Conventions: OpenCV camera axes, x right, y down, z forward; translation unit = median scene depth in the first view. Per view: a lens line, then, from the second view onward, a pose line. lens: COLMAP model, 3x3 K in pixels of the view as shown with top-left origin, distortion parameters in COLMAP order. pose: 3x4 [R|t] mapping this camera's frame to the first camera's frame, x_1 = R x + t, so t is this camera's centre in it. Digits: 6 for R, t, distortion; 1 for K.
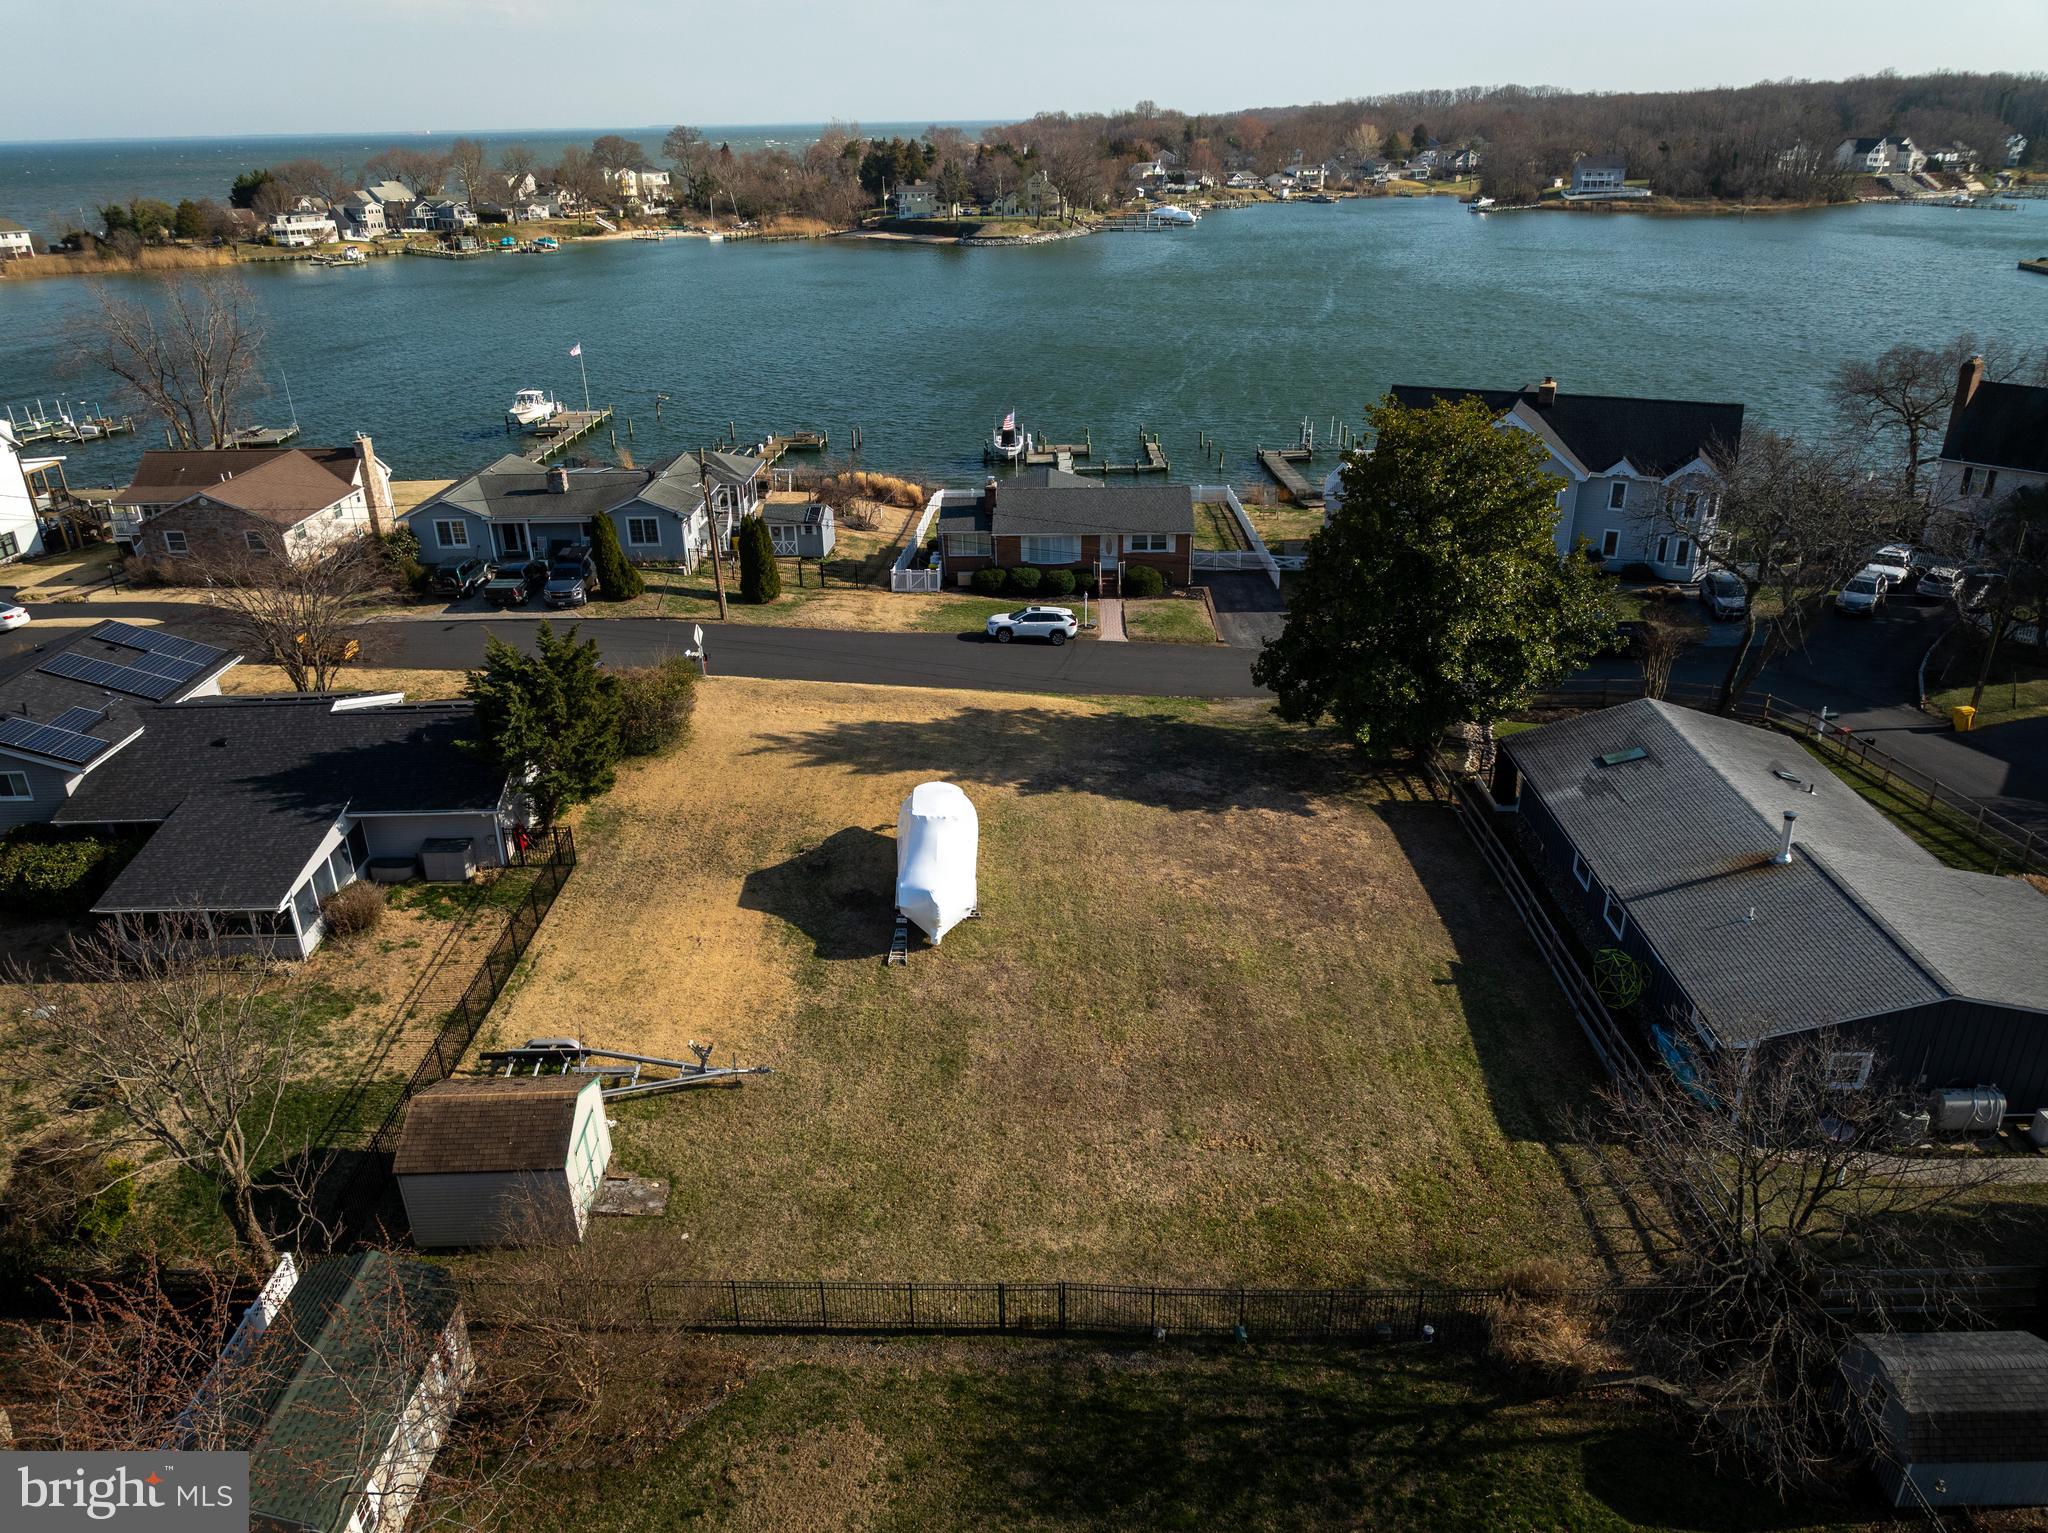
lens RADIAL K [[1435.1, 0, 1024.0], [0, 1435.1, 766.5], [0, 0, 1]] dist [-0.036689, 0.023844]
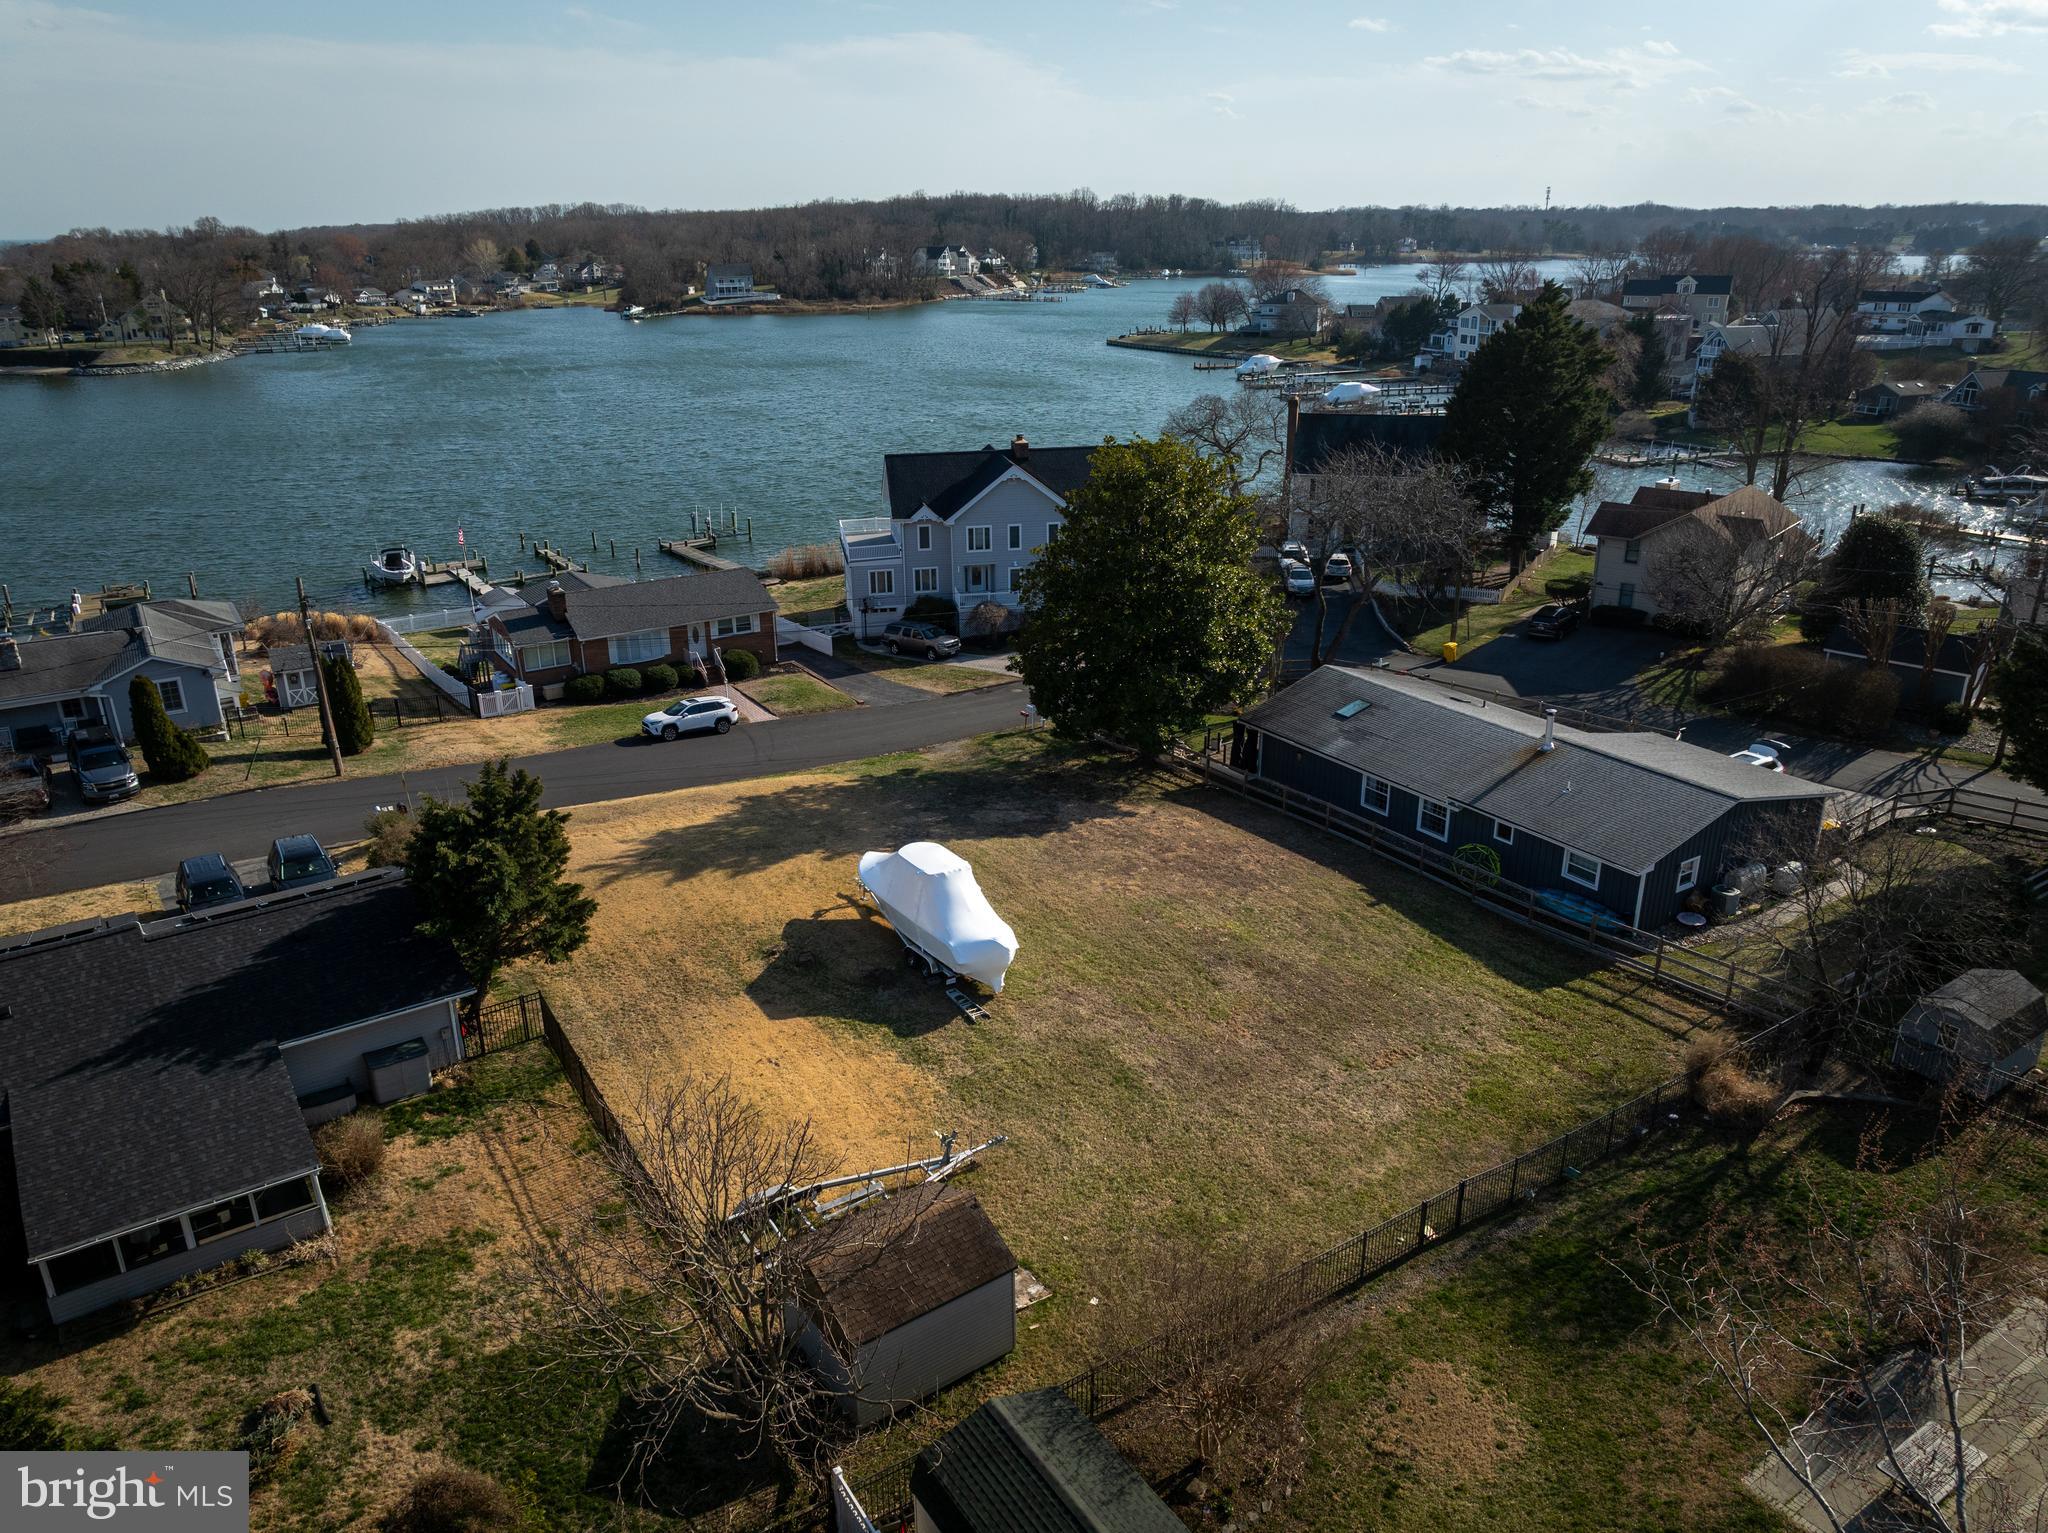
lens RADIAL K [[1433.2, 0, 1015.6], [0, 1433.2, 768.2], [0, 0, 1]] dist [-0.041596, 0.037564]
pose [[0.831338, -0.191317, 0.521800, -0.290184], [0.227235, 0.973827, -0.004981, -0.010636], [-0.507190, 0.122712, 0.853054, 0.068162]]
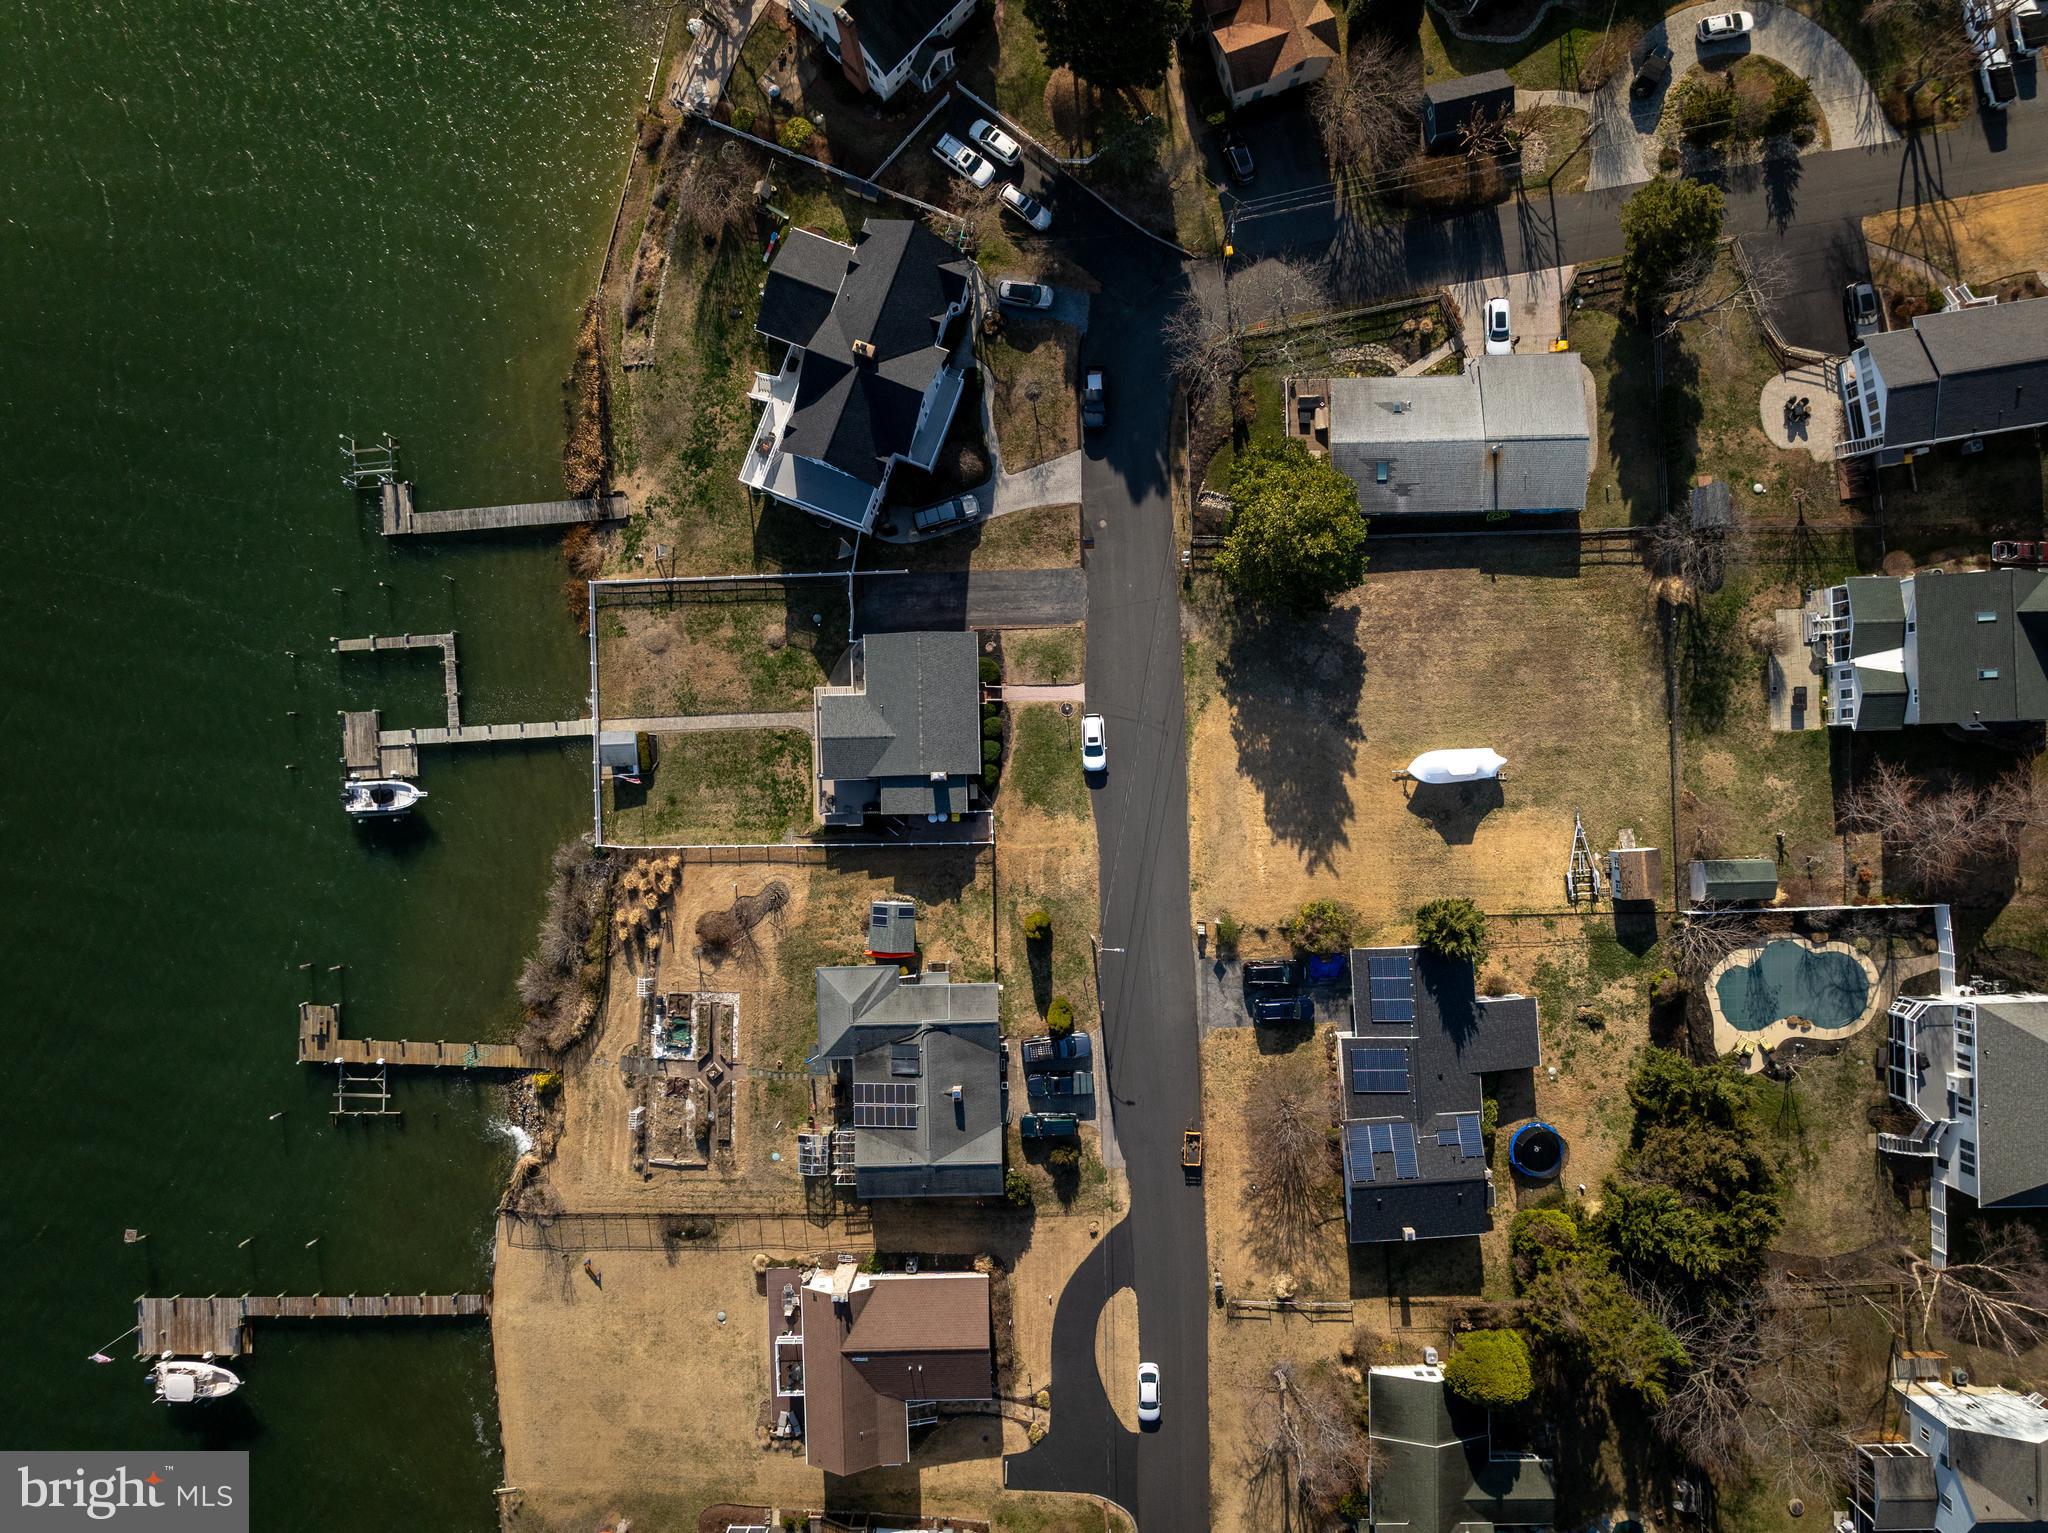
lens RADIAL K [[1433.2, 0, 1015.6], [0, 1433.2, 768.2], [0, 0, 1]] dist [-0.041596, 0.037564]
pose [[-0.045702, -0.998848, 0.014599, -0.036763], [0.421817, -0.006048, 0.906661, -1.443885], [-0.905528, 0.047594, 0.421608, 0.368946]]
